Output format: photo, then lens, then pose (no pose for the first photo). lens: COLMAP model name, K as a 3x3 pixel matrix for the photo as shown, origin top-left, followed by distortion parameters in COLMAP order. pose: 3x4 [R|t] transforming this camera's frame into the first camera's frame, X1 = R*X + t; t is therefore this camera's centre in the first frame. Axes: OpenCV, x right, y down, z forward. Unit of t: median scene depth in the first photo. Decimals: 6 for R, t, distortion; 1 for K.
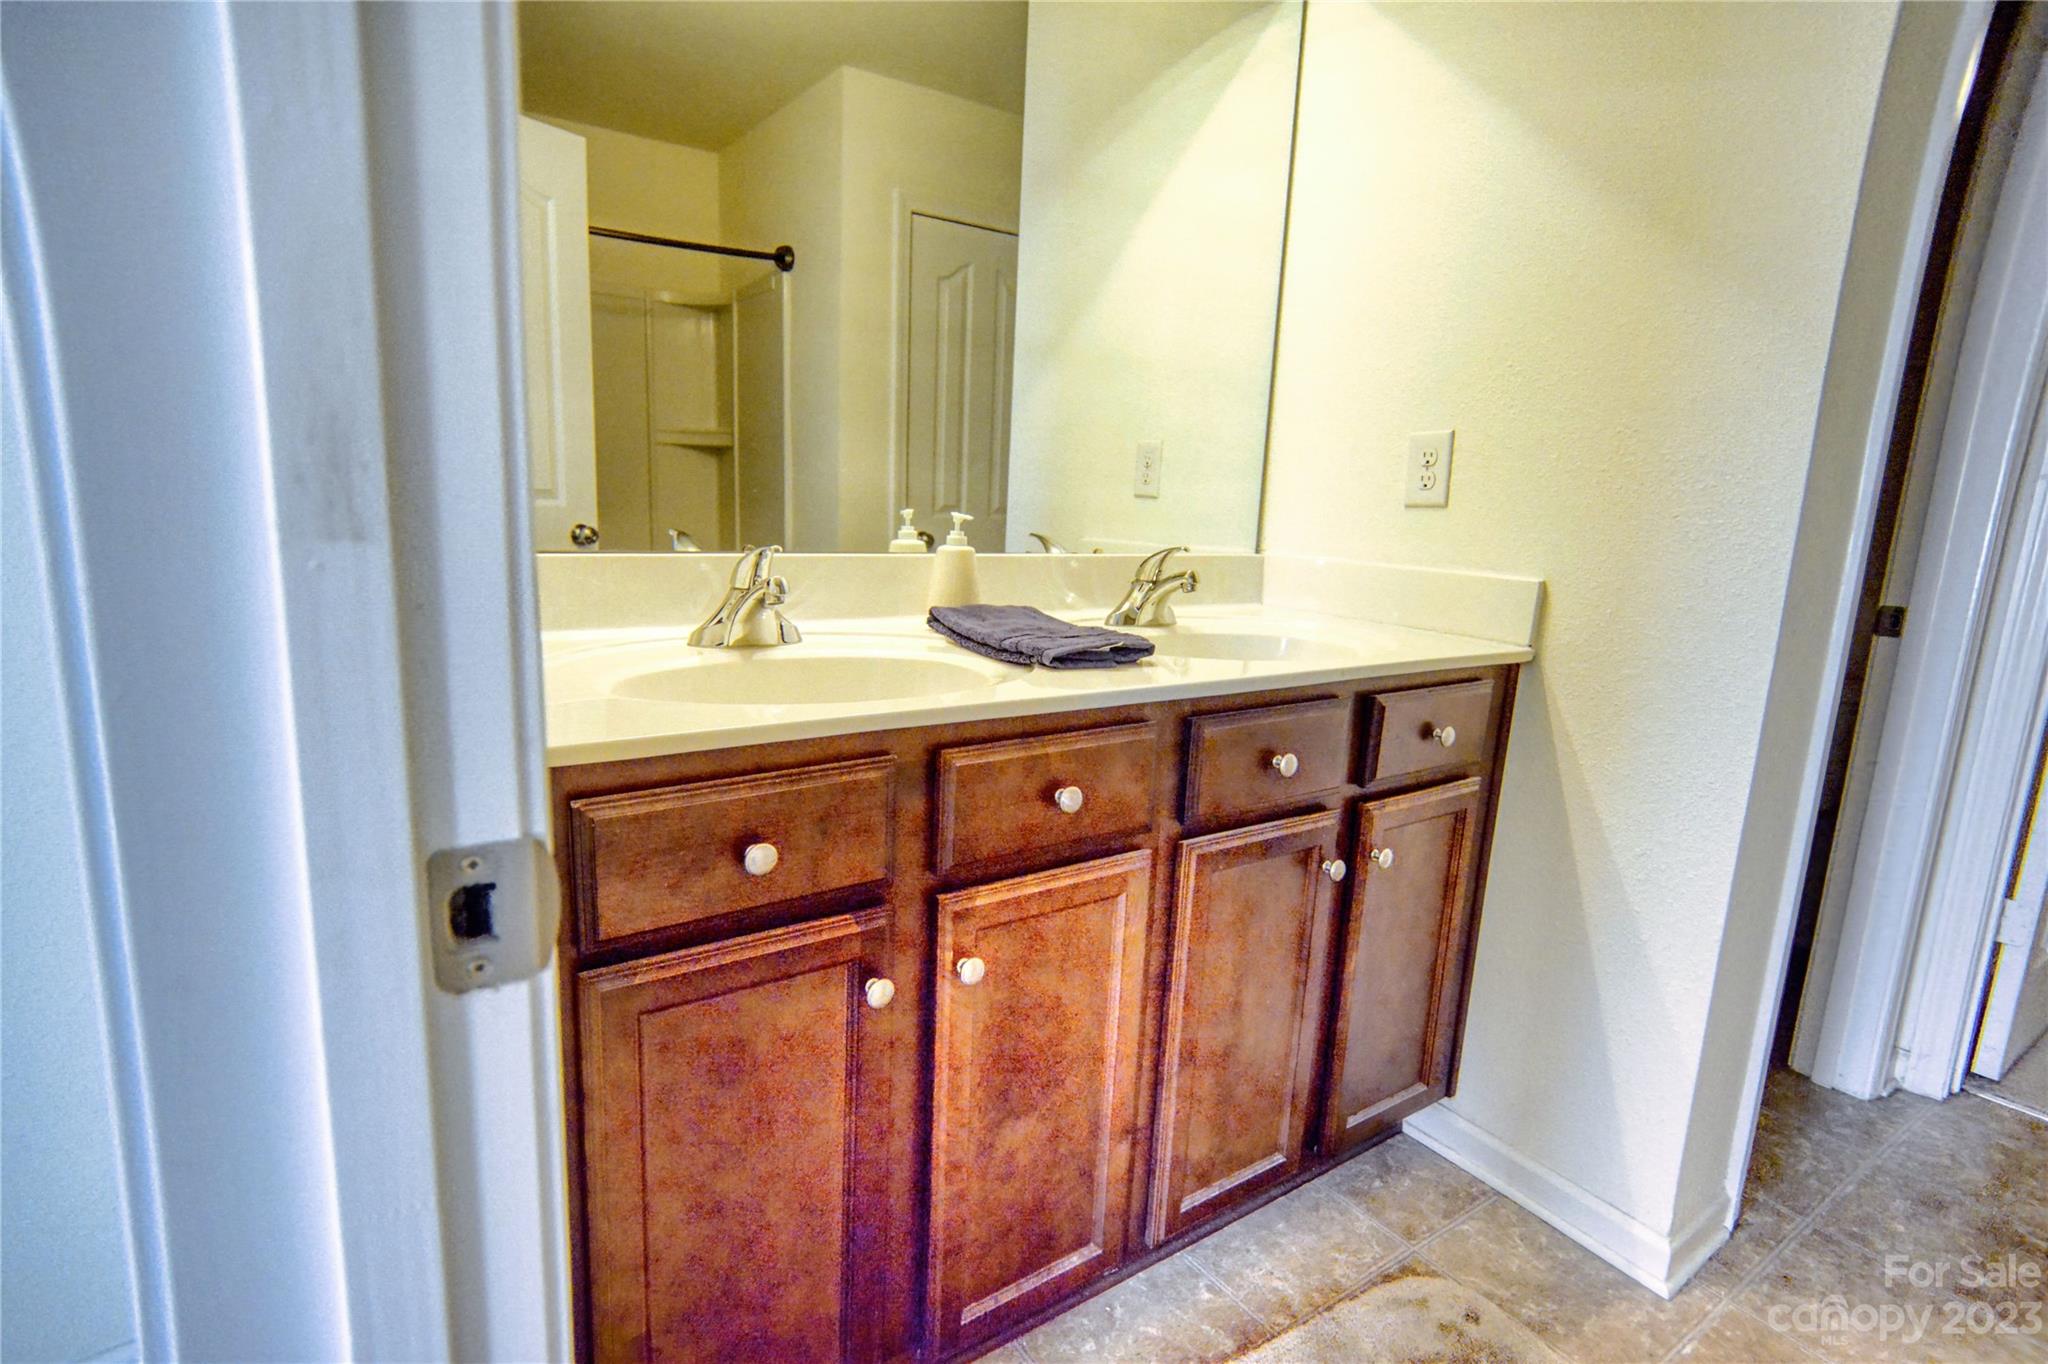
lens RADIAL K [[994.6, 0, 1024.0], [0, 994.6, 682.0], [0, 0, 1]] dist [-0.000185, 0.000155]
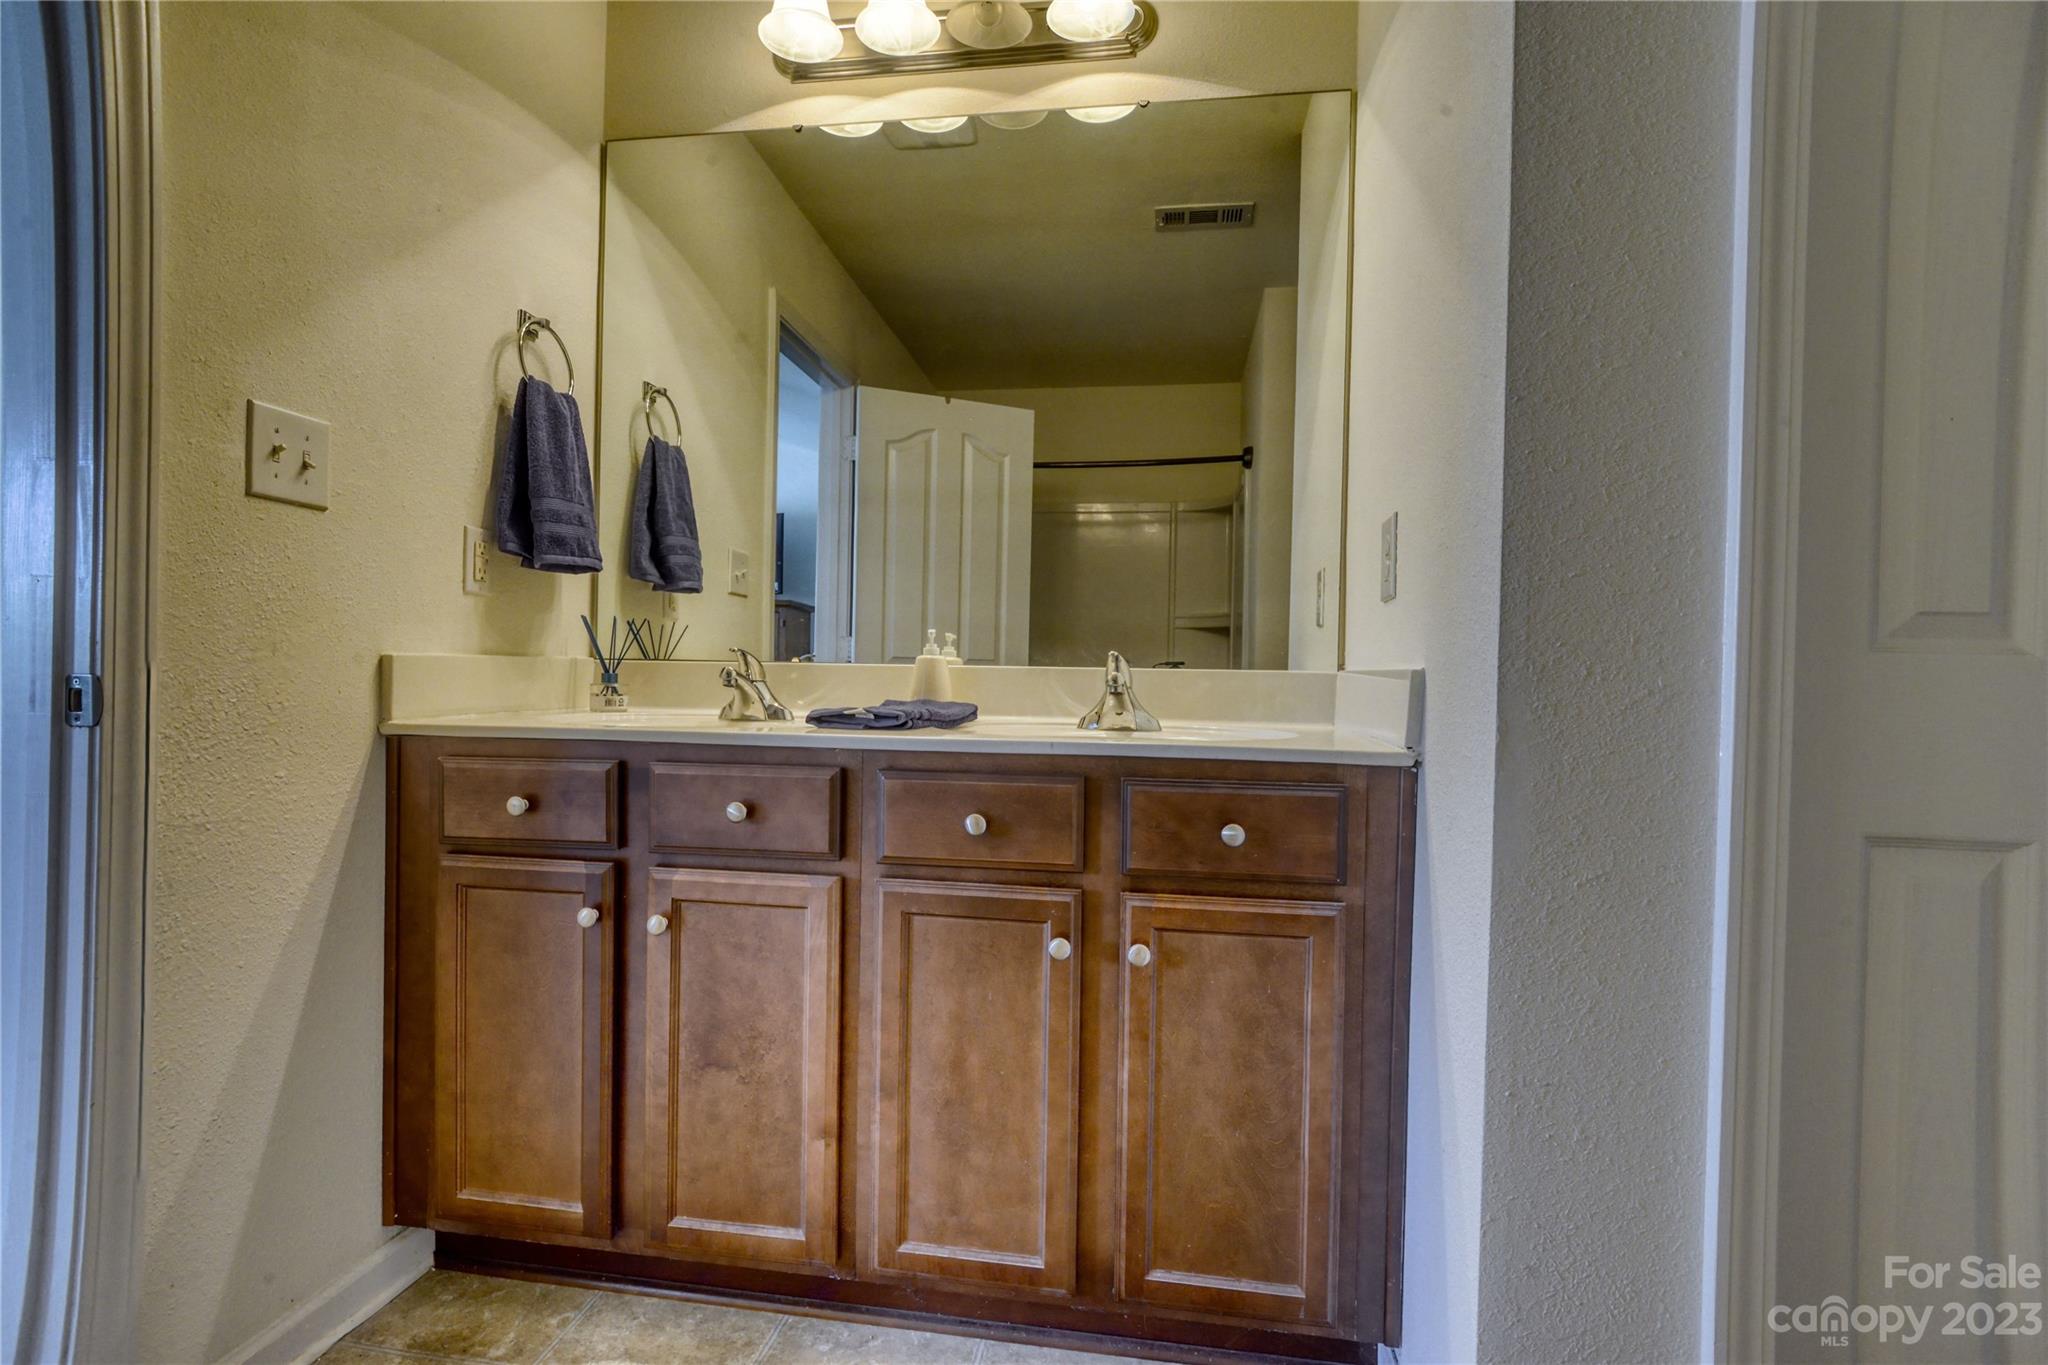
lens RADIAL K [[978.4, 0, 1024.0], [0, 978.4, 682.5], [0, 0, 1]] dist [-0.003071, -0.000066]
pose [[0.726157, -0.024278, -0.687100, 0.995750], [-0.113650, 0.981389, -0.154786, 0.086457], [0.678070, 0.190487, 0.709884, 0.241330]]
